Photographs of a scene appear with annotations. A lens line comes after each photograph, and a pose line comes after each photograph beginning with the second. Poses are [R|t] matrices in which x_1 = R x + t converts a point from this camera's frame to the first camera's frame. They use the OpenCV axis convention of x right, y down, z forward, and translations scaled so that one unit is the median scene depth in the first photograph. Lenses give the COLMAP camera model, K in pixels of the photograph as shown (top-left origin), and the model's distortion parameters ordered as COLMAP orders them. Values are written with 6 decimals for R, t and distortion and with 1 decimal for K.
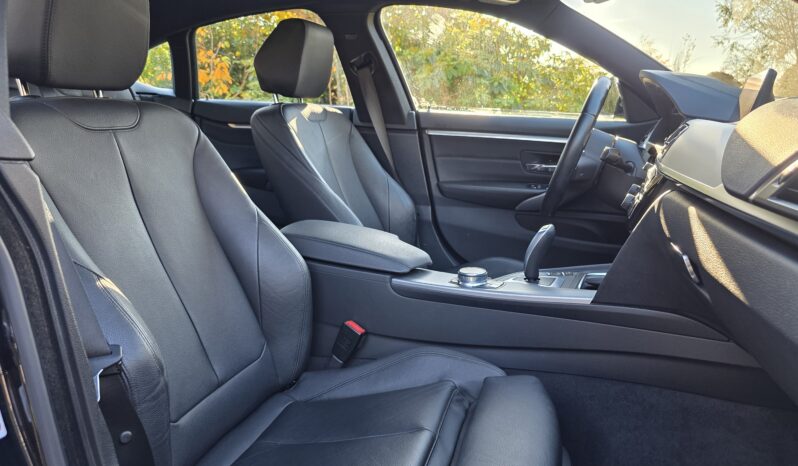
lens RADIAL K [[540.4, 0, 392.0], [0, 540.4, 224.8], [0, 0, 1]] dist [0.047411, -0.042836]
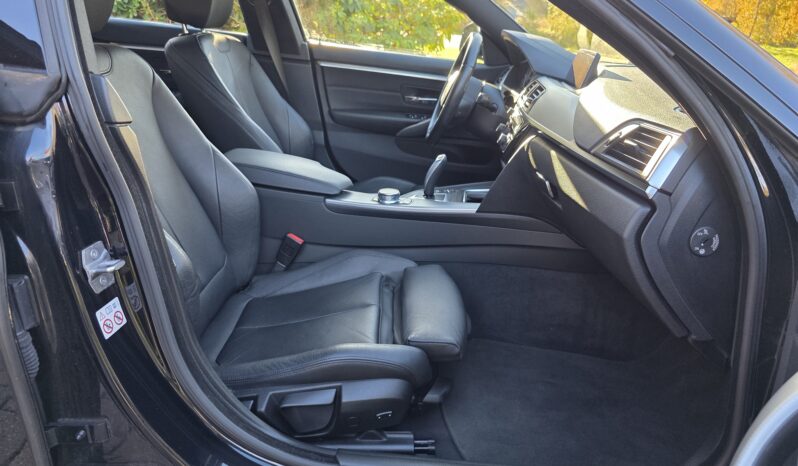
lens RADIAL K [[540.4, 0, 386.9], [0, 540.4, 225.4], [0, 0, 1]] dist [0.047411, -0.042836]
pose [[0.957190, -0.043231, 0.286215, -0.226961], [-0.004320, 0.986541, 0.163459, -0.045116], [-0.289429, -0.157698, 0.944120, -0.234596]]
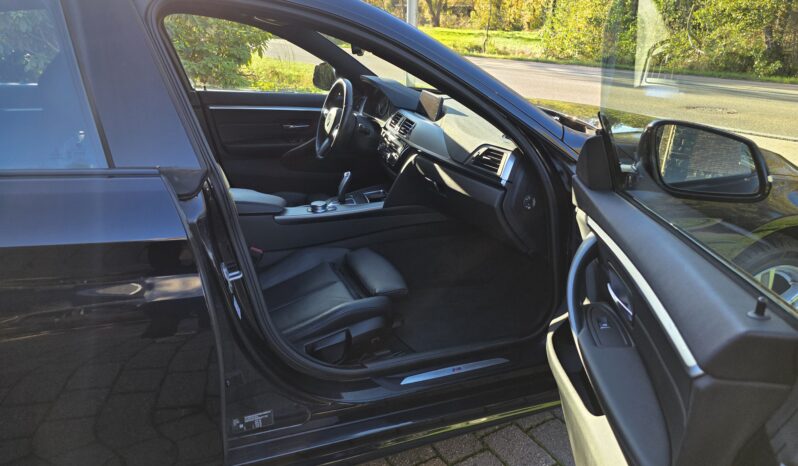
lens RADIAL K [[540.4, 0, 392.4], [0, 540.4, 228.4], [0, 0, 1]] dist [0.047411, -0.042836]
pose [[0.772129, -0.207944, 0.600480, -0.751342], [0.110109, 0.974431, 0.195859, -0.157636], [-0.625854, -0.085110, 0.775283, -0.556468]]
